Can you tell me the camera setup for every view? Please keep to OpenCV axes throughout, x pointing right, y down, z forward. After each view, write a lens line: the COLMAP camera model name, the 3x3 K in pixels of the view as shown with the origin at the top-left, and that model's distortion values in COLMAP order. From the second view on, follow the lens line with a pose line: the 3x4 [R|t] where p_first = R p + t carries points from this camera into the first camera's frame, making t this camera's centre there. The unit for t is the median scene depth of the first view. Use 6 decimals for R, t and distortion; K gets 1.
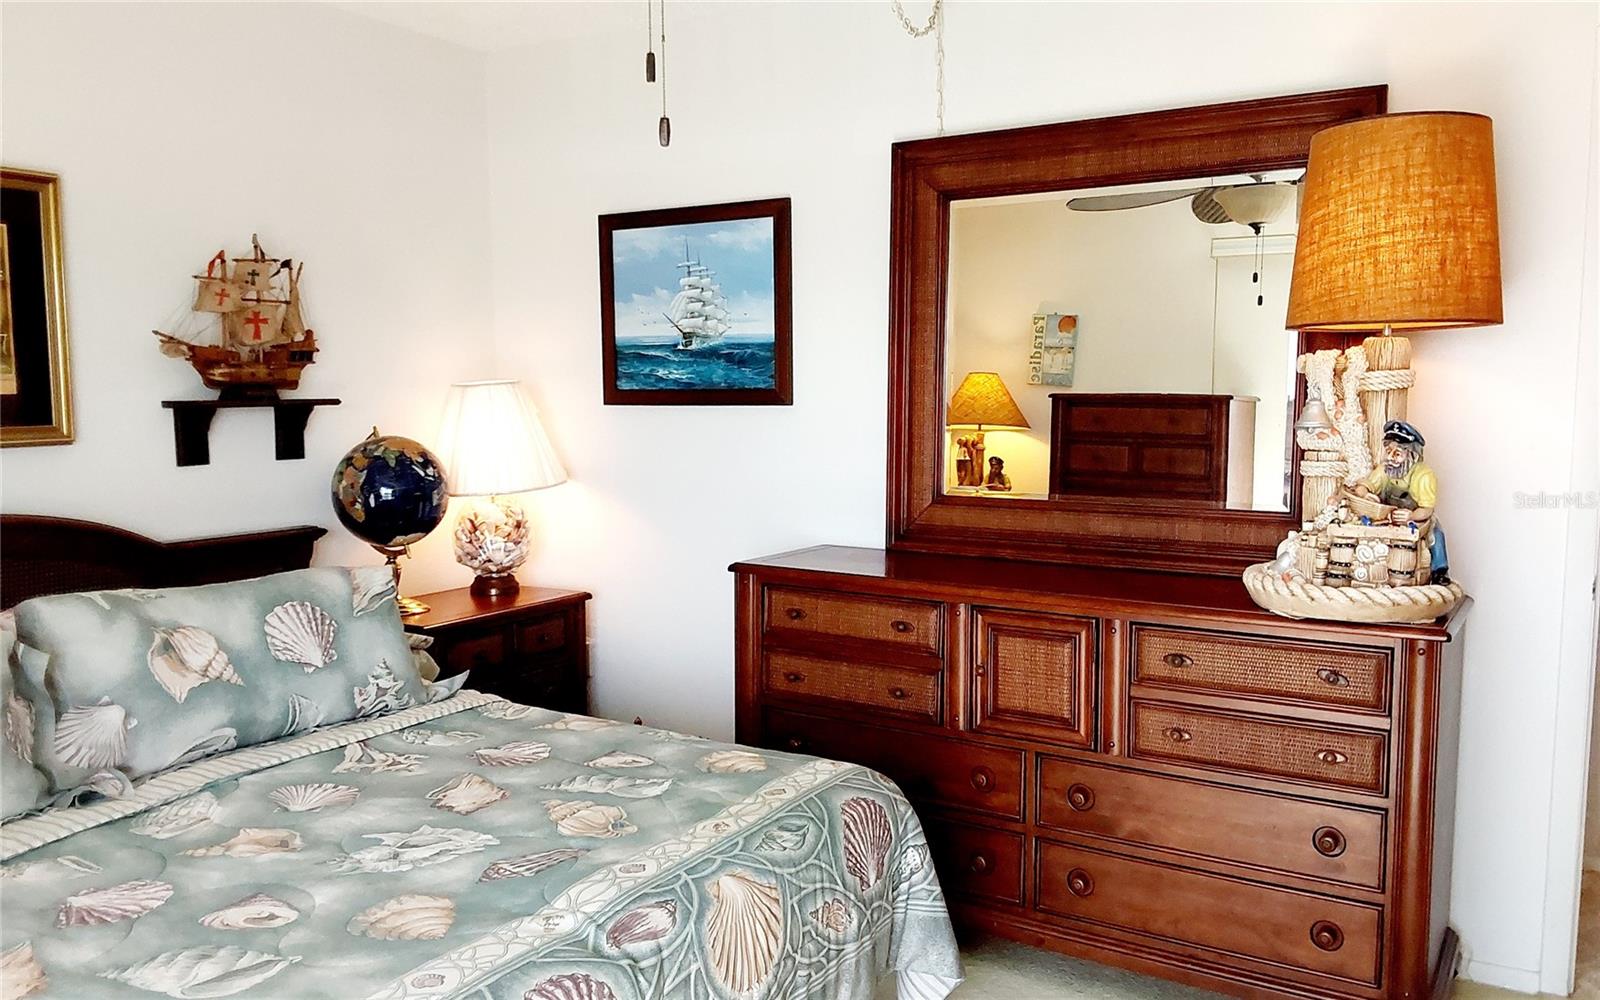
lens RADIAL K [[1278.0, 0, 788.3], [0, 1278.0, 507.8], [0, 0, 1]] dist [0.133862, -0.209787]
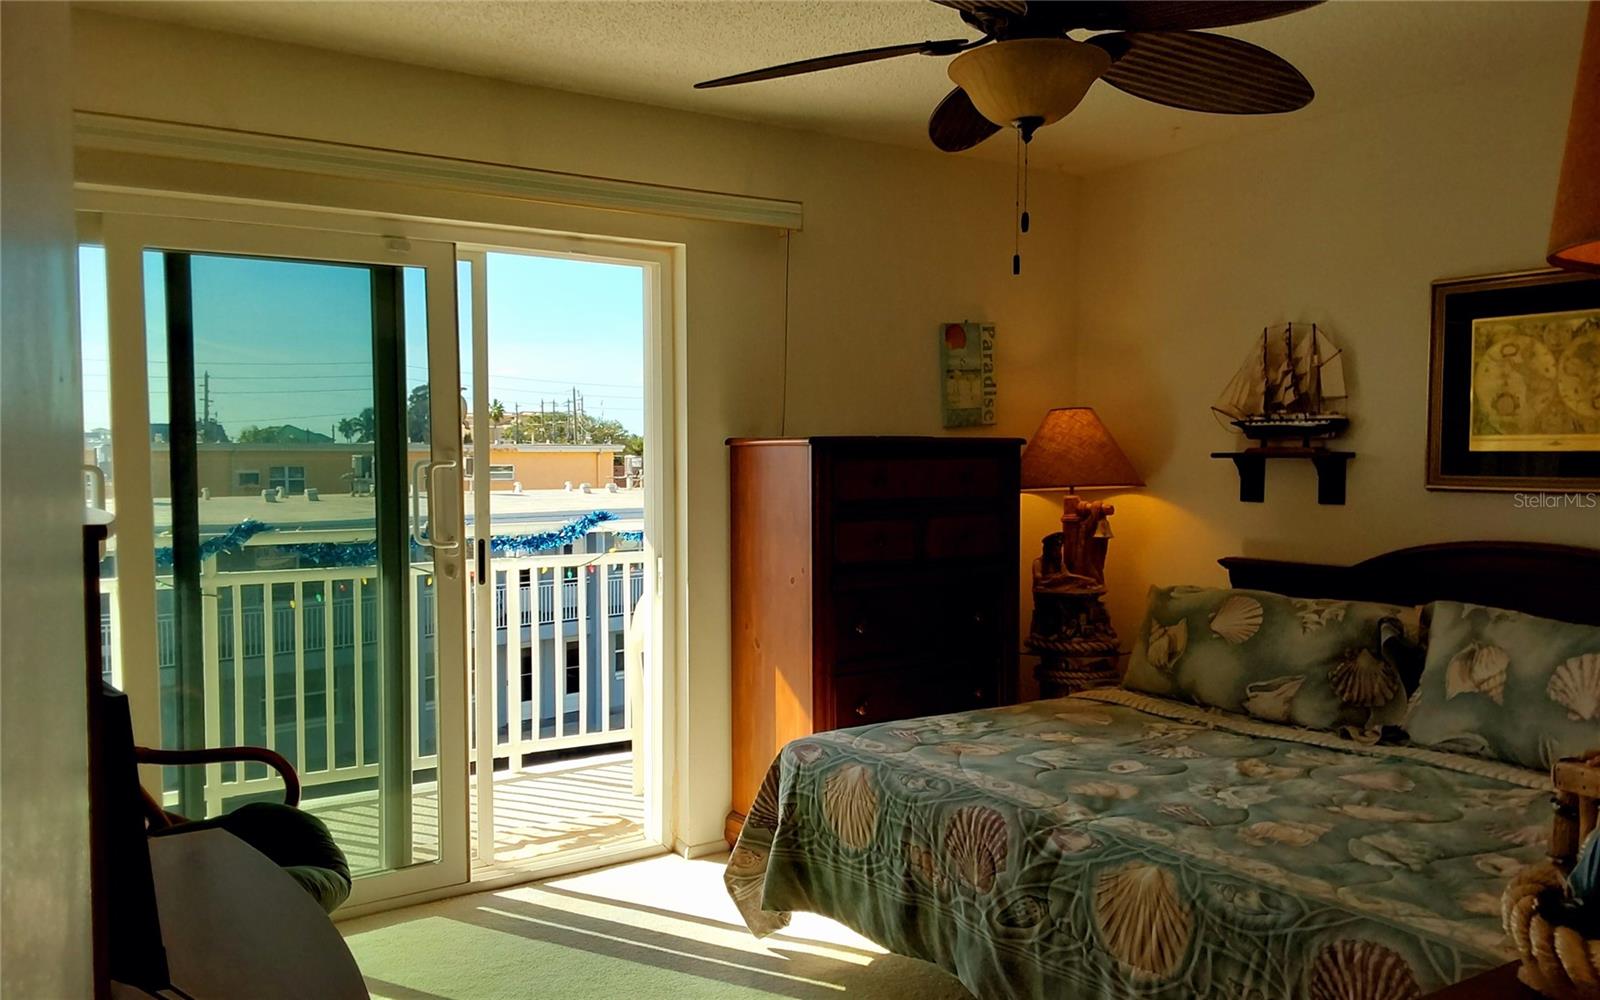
lens RADIAL K [[1278.0, 0, 788.3], [0, 1278.0, 507.8], [0, 0, 1]] dist [0.133862, -0.209787]
pose [[-0.427080, 0.040337, -0.903314, 0.857784], [-0.091440, 0.991956, 0.087528, -0.076193], [0.899579, 0.119980, -0.419956, 0.894801]]
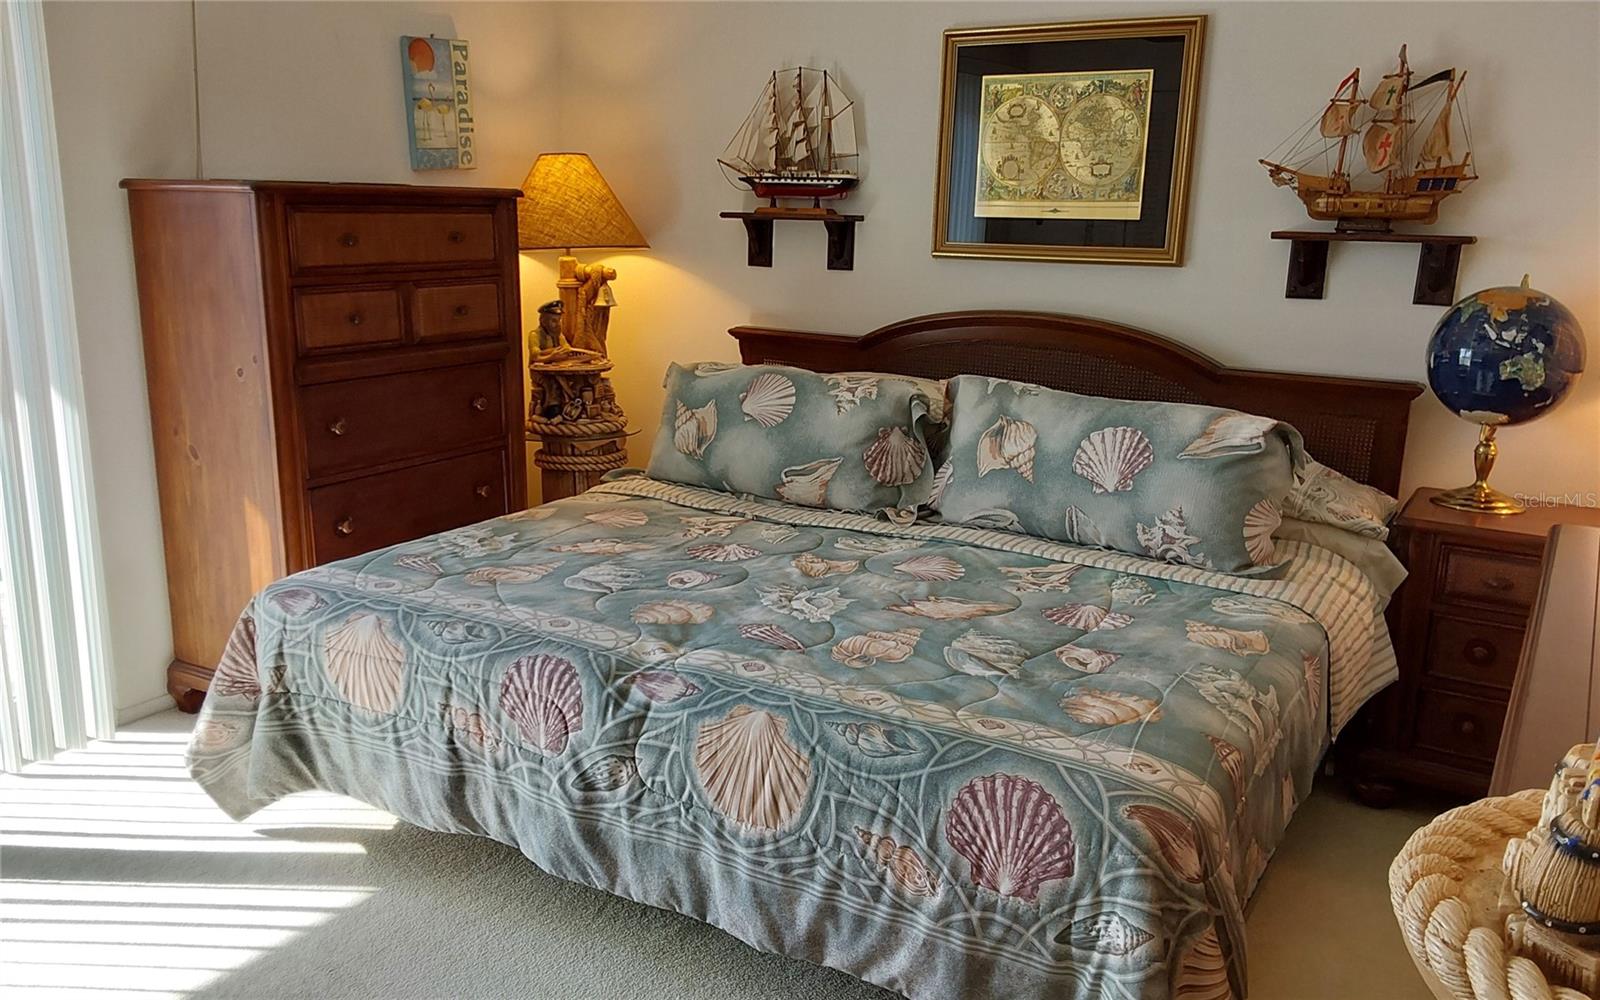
lens RADIAL K [[1278.0, 0, 788.3], [0, 1278.0, 507.8], [0, 0, 1]] dist [0.133862, -0.209787]
pose [[0.000423, 0.234681, -0.972072, 0.680237], [-0.123062, 0.964696, 0.232847, -0.077178], [0.992399, 0.119527, 0.029288, 0.754832]]
